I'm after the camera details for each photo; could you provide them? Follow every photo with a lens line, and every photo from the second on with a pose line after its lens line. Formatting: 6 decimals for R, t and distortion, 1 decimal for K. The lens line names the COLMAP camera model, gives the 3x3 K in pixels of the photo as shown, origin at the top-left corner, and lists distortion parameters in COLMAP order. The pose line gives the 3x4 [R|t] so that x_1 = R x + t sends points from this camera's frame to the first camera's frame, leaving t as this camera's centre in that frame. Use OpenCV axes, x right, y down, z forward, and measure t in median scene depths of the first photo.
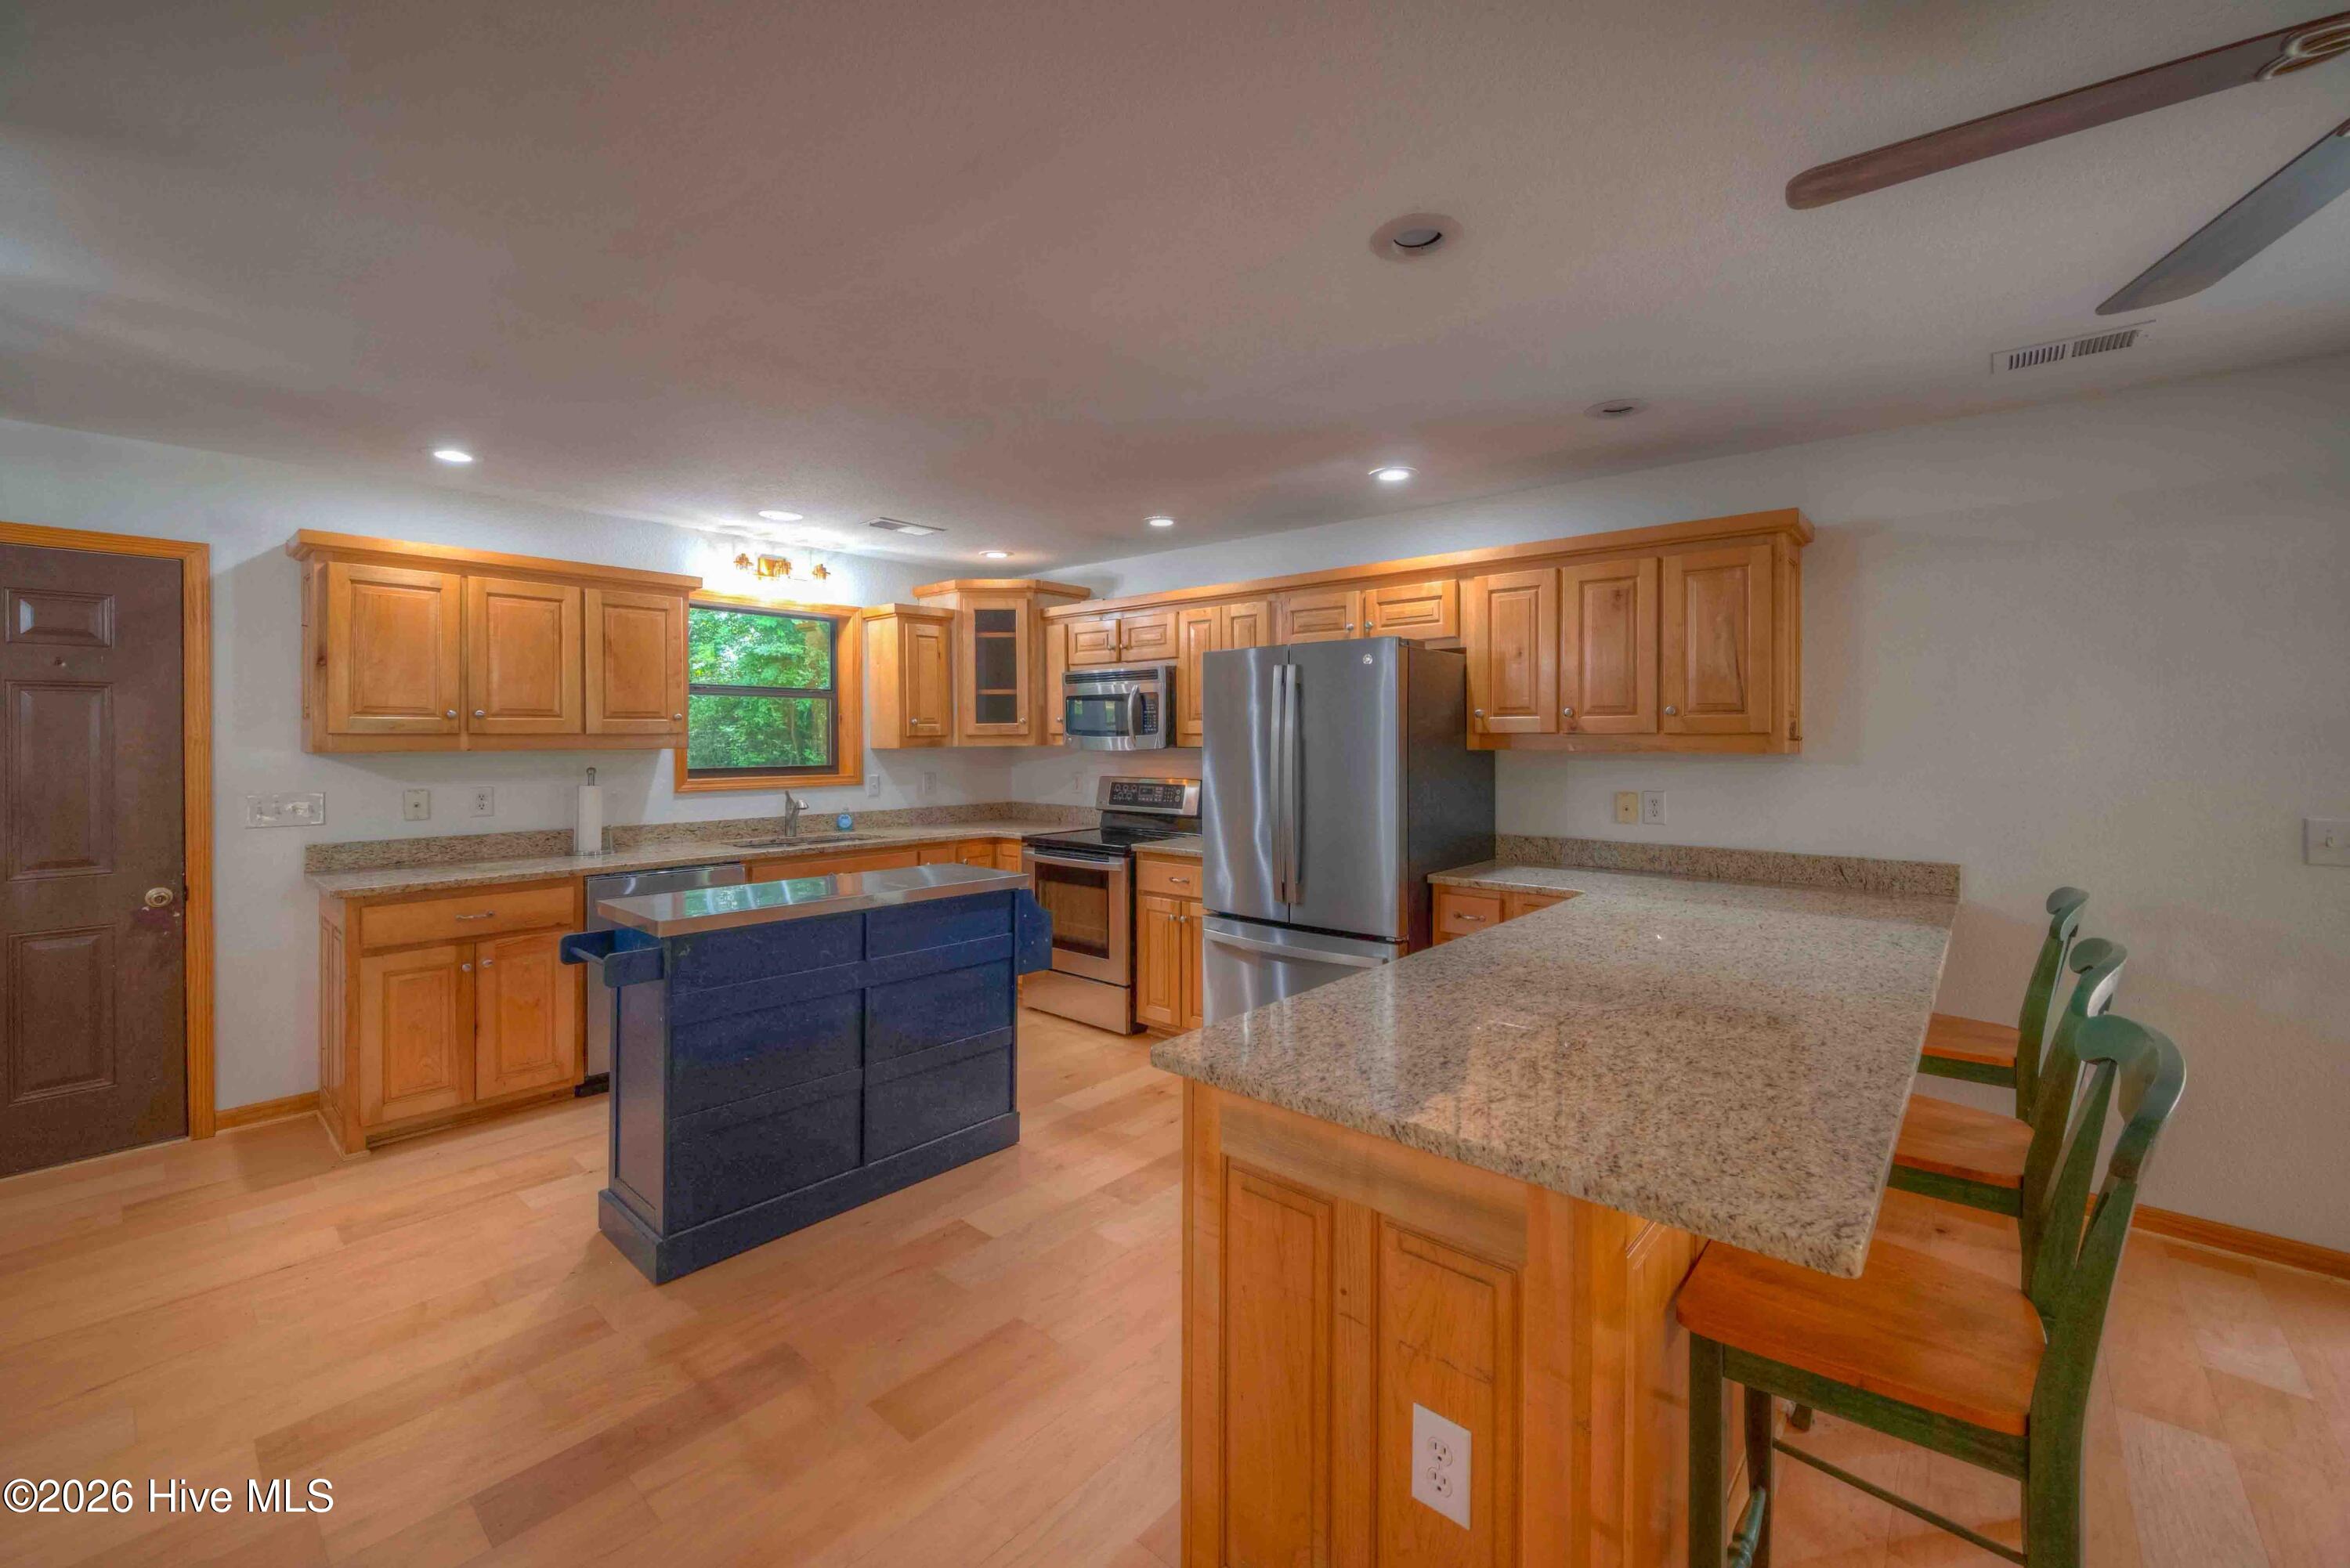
lens RADIAL K [[930.9, 0, 1133.1], [0, 930.9, 742.1], [0, 0, 1]] dist [0.003177, -0.000628]
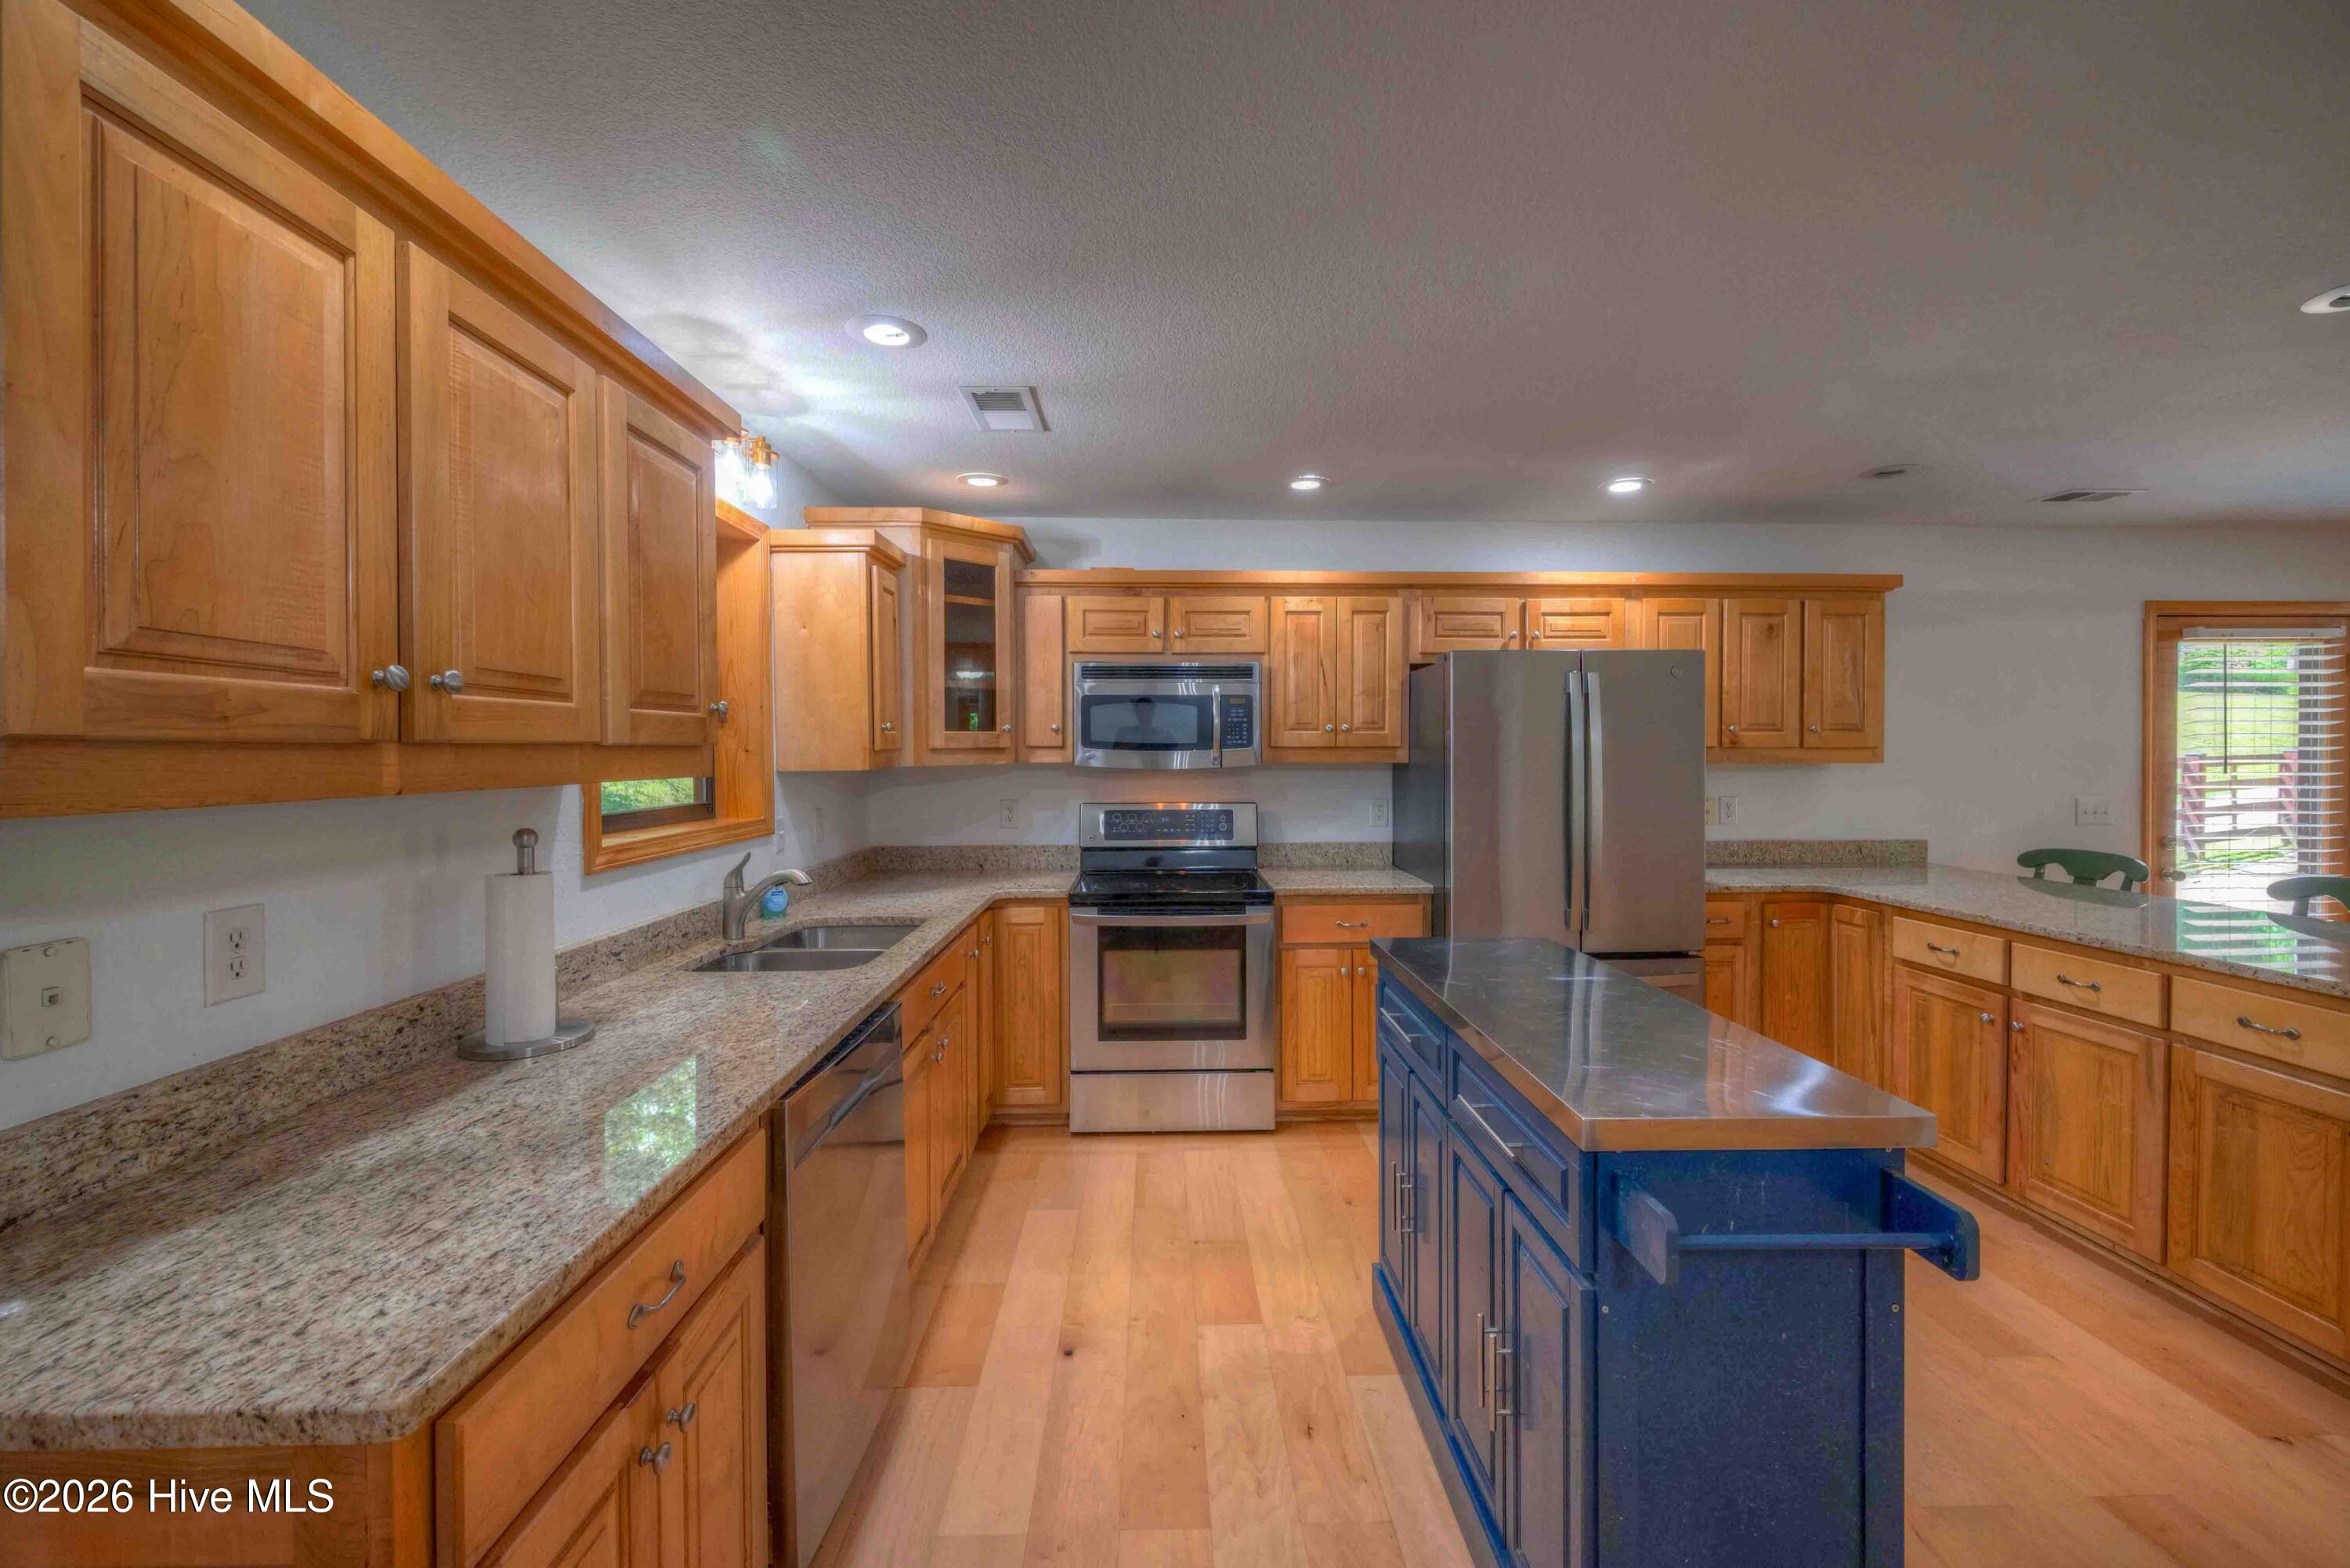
lens RADIAL K [[930.9, 0, 1197.2], [0, 930.9, 768.8], [0, 0, 1]] dist [0.003177, -0.000628]
pose [[0.727622, -0.012681, 0.685861, -0.595190], [0.005273, 0.999903, 0.012894, -0.001137], [-0.685958, -0.005765, 0.727618, 0.477447]]
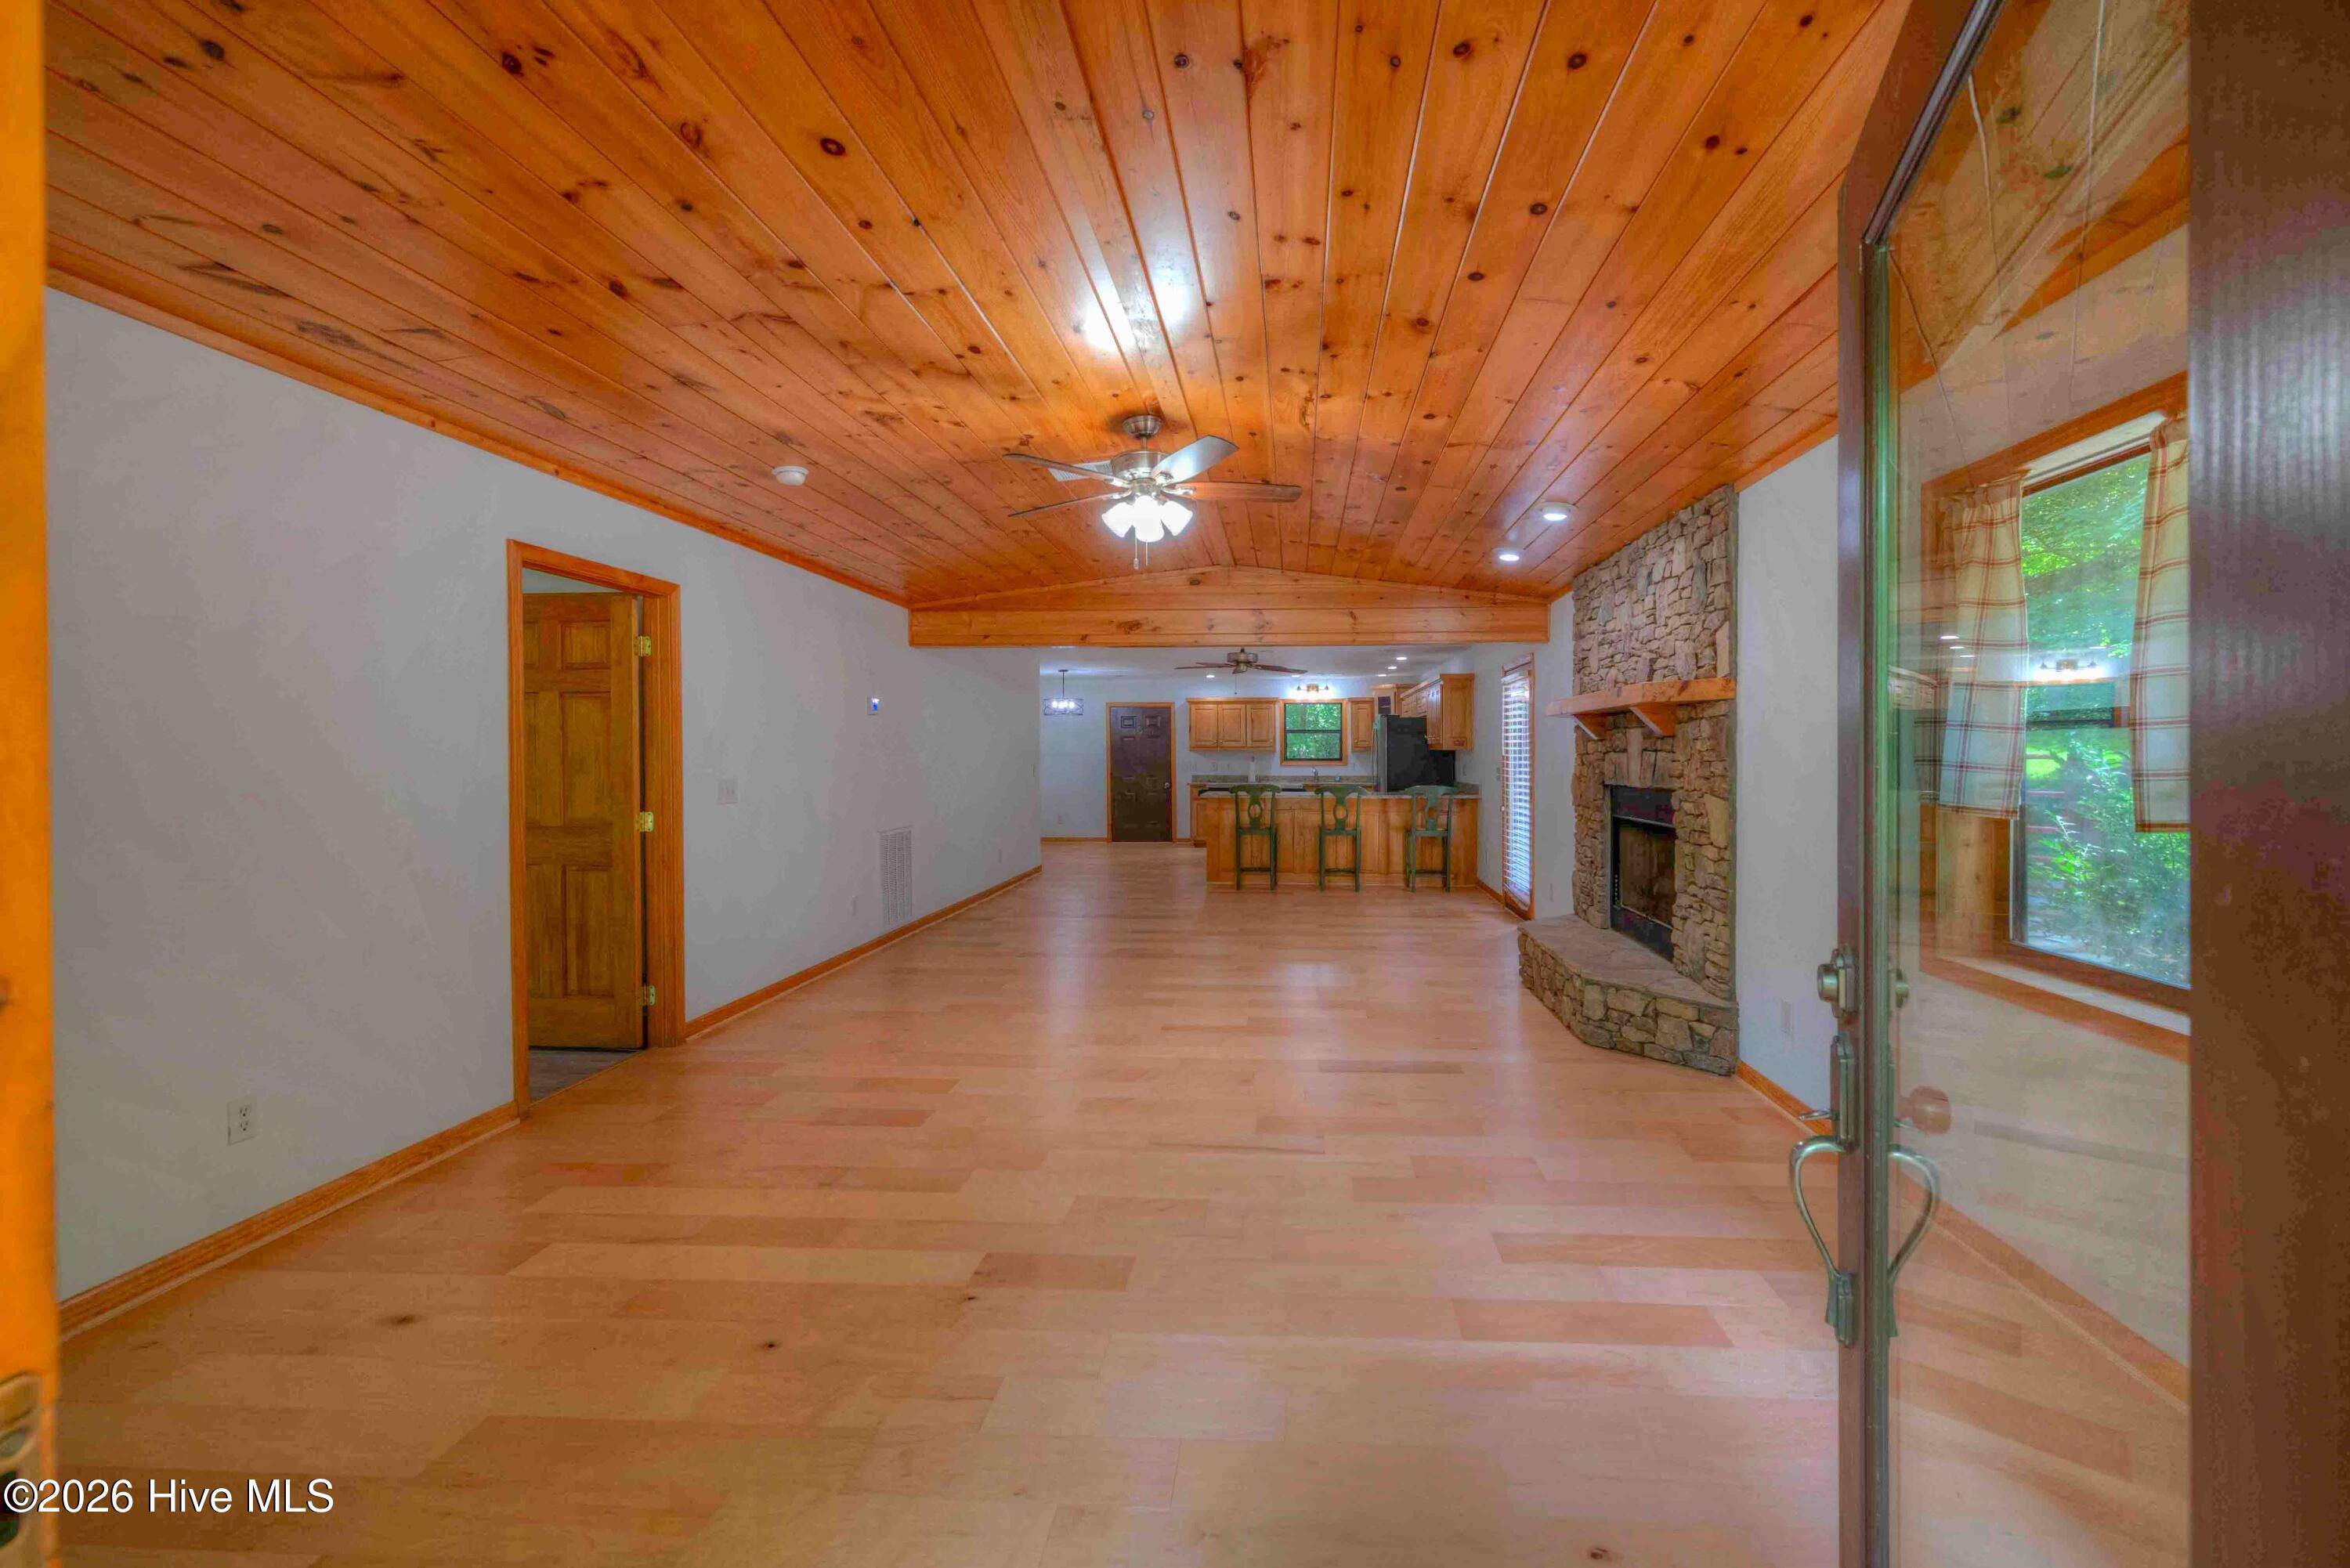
lens RADIAL K [[930.9, 0, 1248.1], [0, 930.9, 756.5], [0, 0, 1]] dist [0.003177, -0.000628]
pose [[0.630459, 0.001017, -0.776222, 1.941691], [-0.002609, 0.999996, -0.000809, 0.029616], [0.776218, 0.002535, 0.630459, -1.083531]]
